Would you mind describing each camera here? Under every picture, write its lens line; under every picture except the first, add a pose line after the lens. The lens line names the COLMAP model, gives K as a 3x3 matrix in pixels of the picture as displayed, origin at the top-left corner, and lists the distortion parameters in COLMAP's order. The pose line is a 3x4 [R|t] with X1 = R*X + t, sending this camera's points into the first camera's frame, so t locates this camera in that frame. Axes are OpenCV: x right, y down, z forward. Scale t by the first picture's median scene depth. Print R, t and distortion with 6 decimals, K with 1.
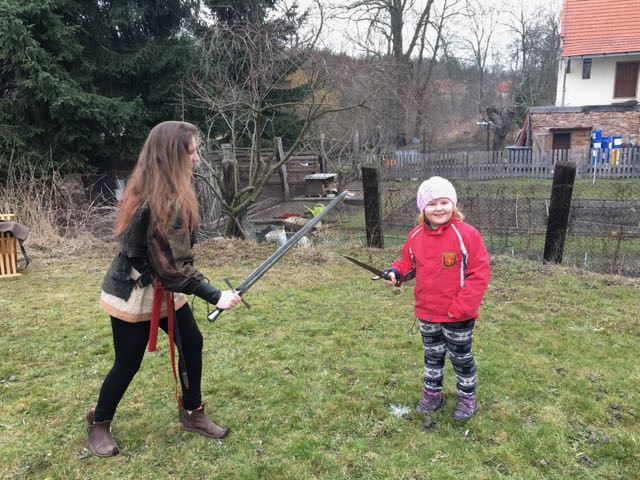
lens RADIAL K [[547.0, 0, 317.6], [0, 547.0, 239.8], [0, 0, 1]] dist [0.062828, -0.051586]
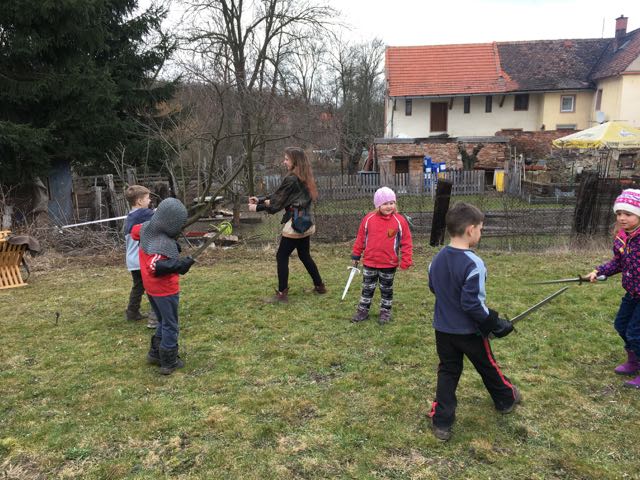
lens RADIAL K [[547.0, 0, 323.0], [0, 547.0, 240.1], [0, 0, 1]] dist [0.062828, -0.051586]
pose [[0.949447, -0.046304, 0.310492, -0.094294], [0.061162, 0.997393, -0.038282, 0.016037], [-0.307910, 0.055337, 0.949805, -0.071025]]
